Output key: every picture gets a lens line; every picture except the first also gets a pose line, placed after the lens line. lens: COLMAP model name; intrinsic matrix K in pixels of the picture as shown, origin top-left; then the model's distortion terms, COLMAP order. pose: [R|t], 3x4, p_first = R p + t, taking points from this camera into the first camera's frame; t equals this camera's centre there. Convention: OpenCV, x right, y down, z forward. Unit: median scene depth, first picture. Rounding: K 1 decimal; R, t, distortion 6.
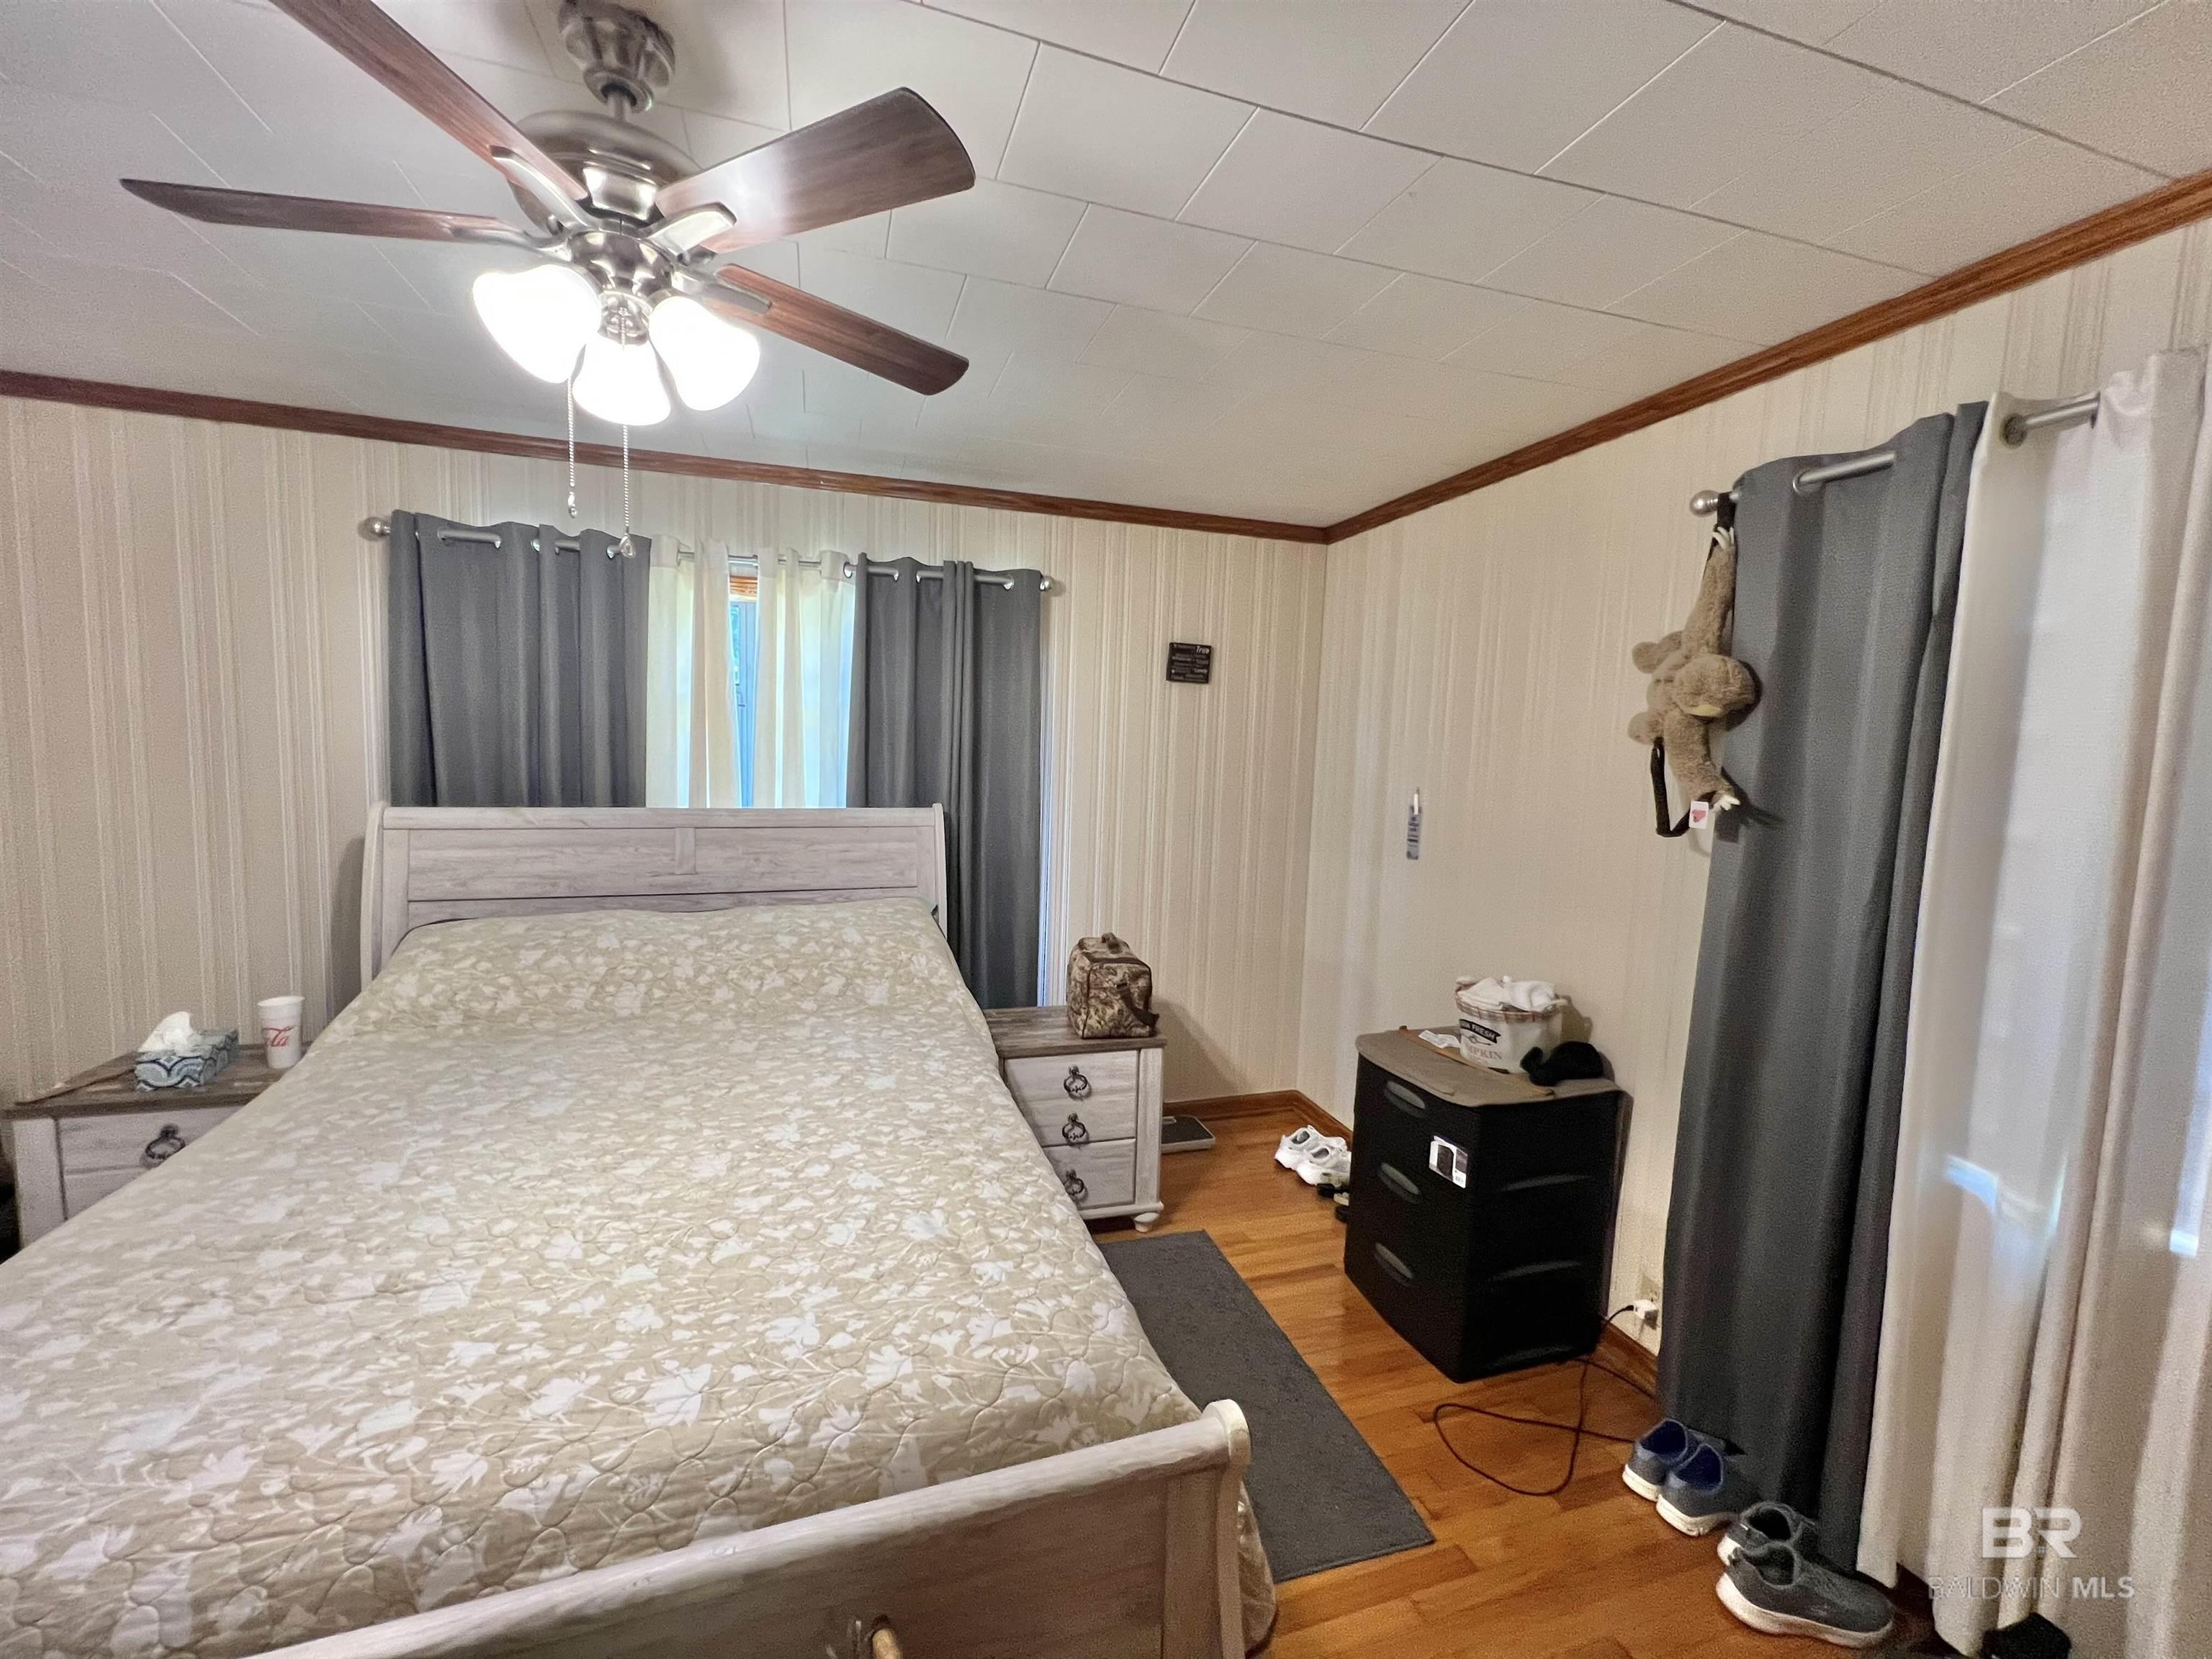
lens RADIAL K [[883.4, 0, 1102.2], [0, 883.4, 826.8], [0, 0, 1]] dist [-0.003028, 0.000730]
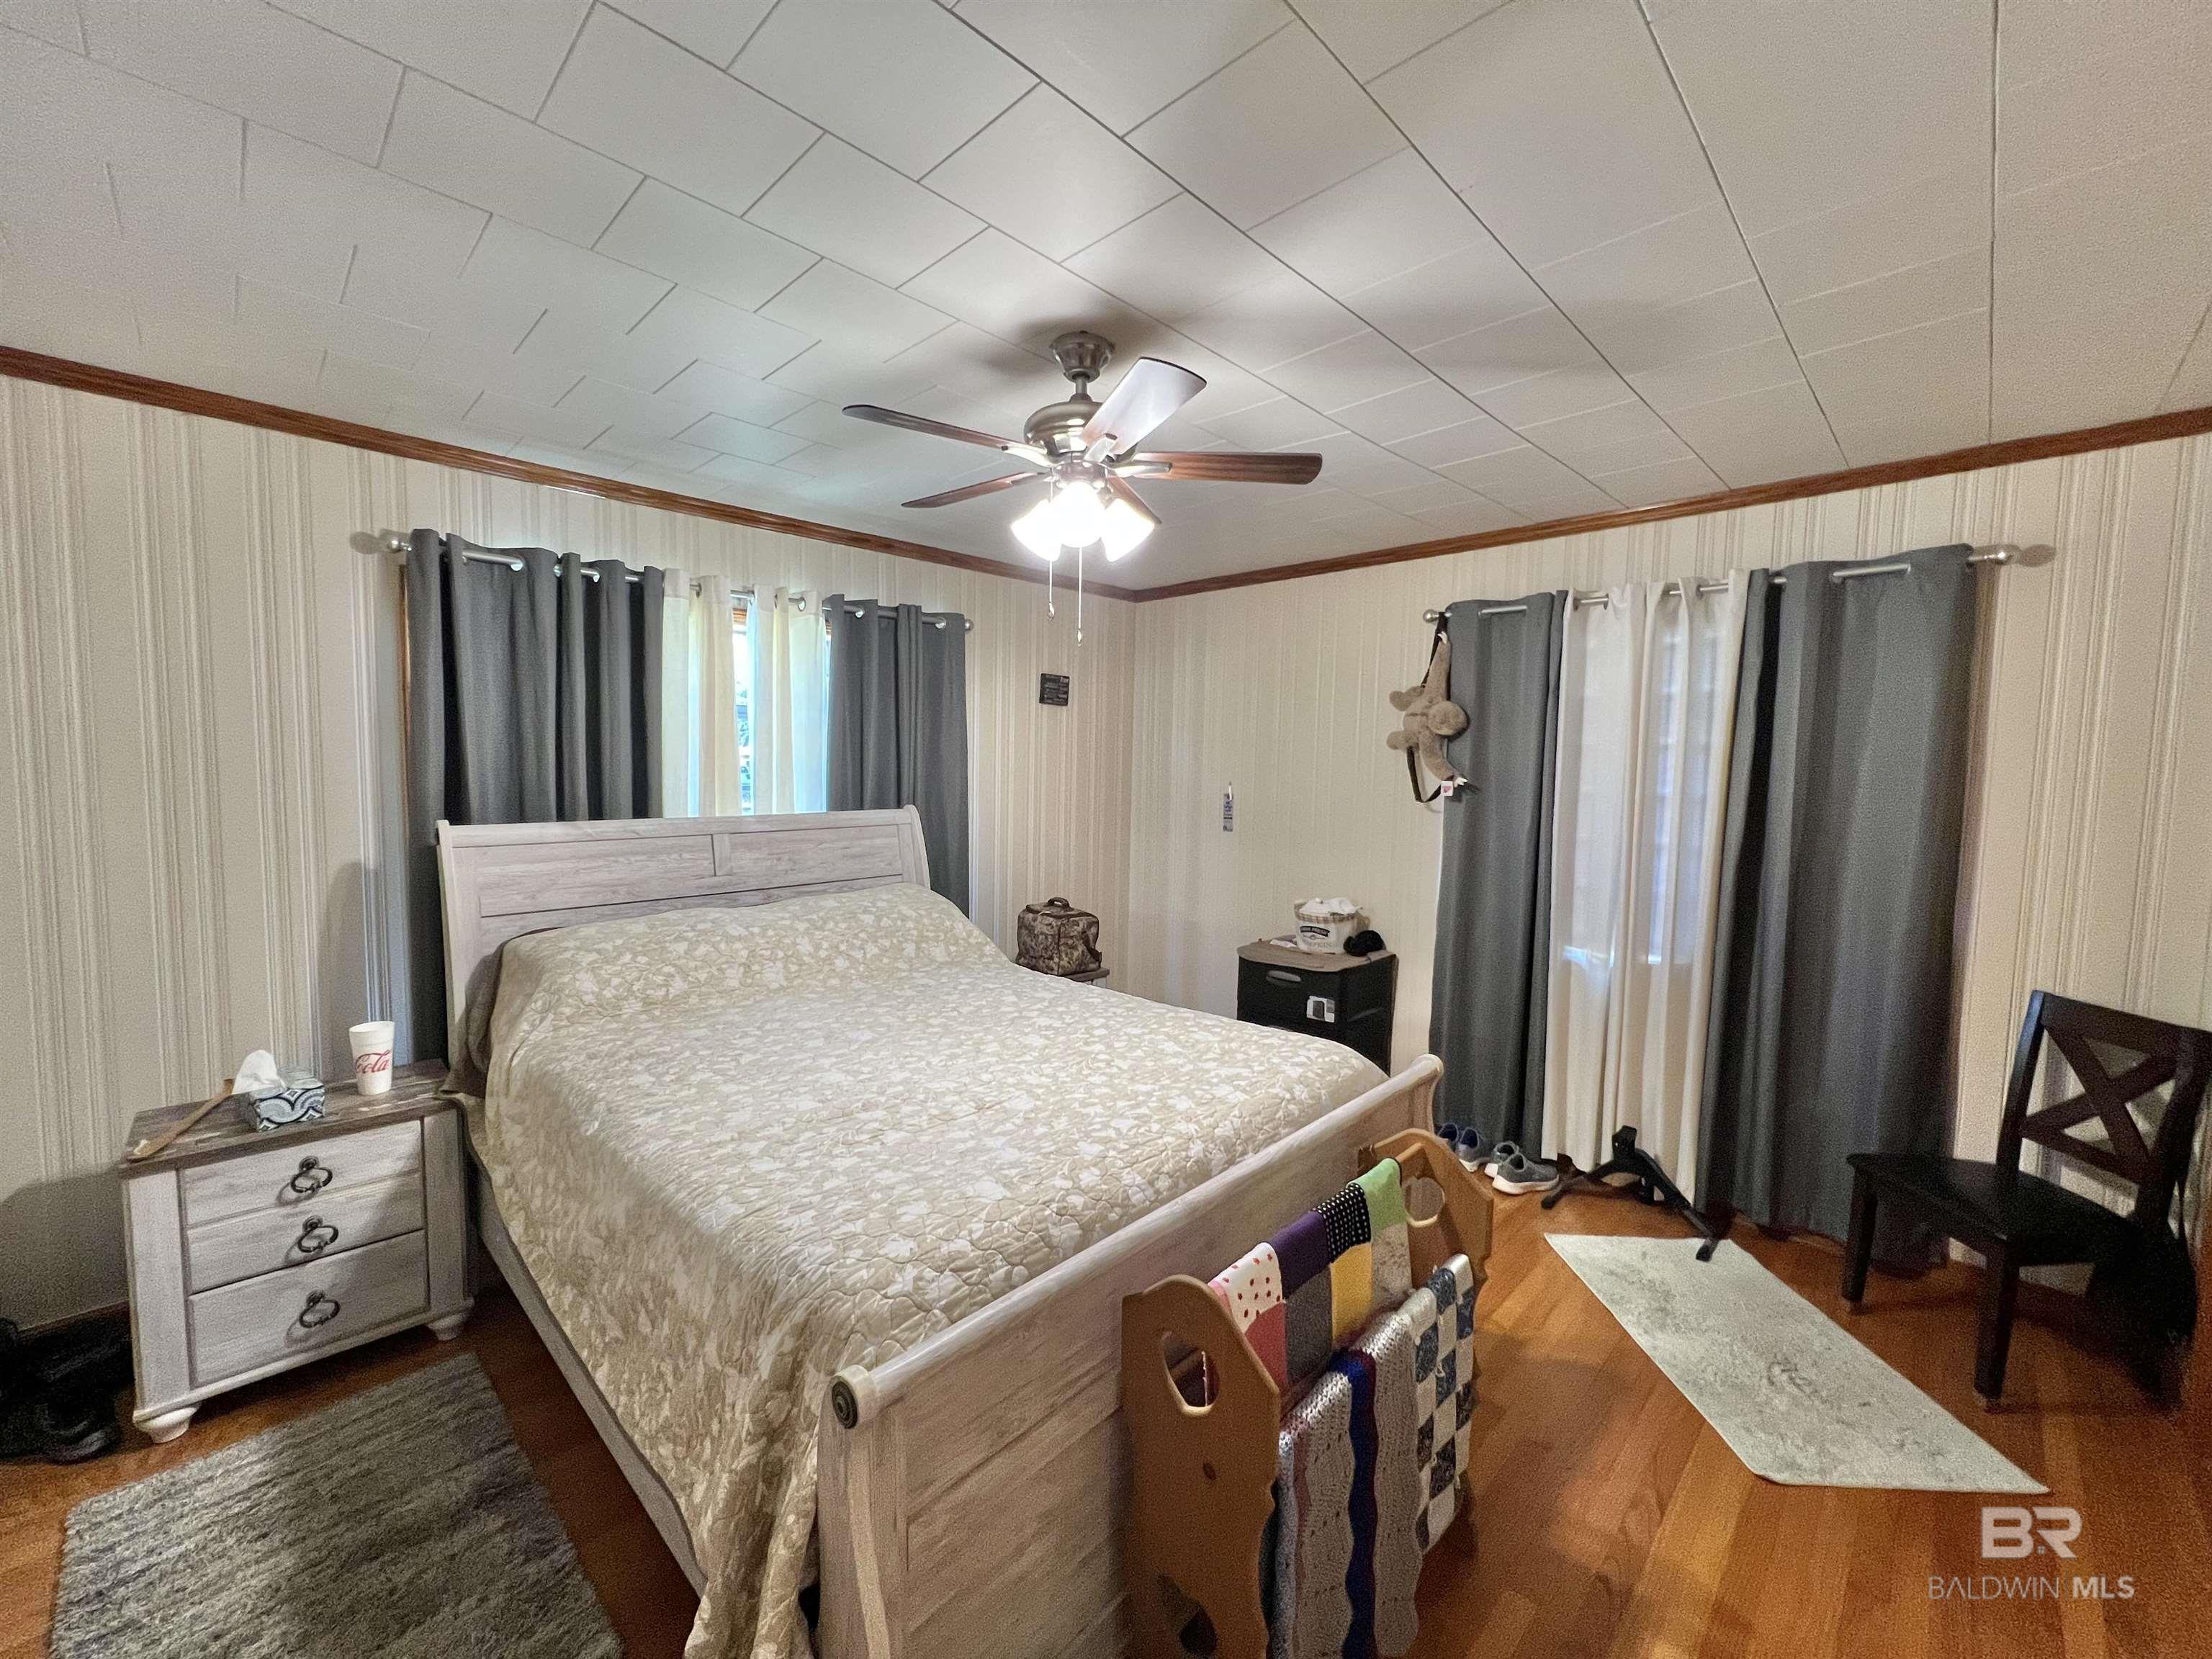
lens RADIAL K [[883.4, 0, 1102.2], [0, 883.4, 826.8], [0, 0, 1]] dist [-0.003028, 0.000730]
pose [[0.889218, -0.050553, 0.454681, -0.694682], [0.053976, 0.998527, 0.005458, 0.015303], [-0.454288, 0.019689, 0.890637, -0.269234]]
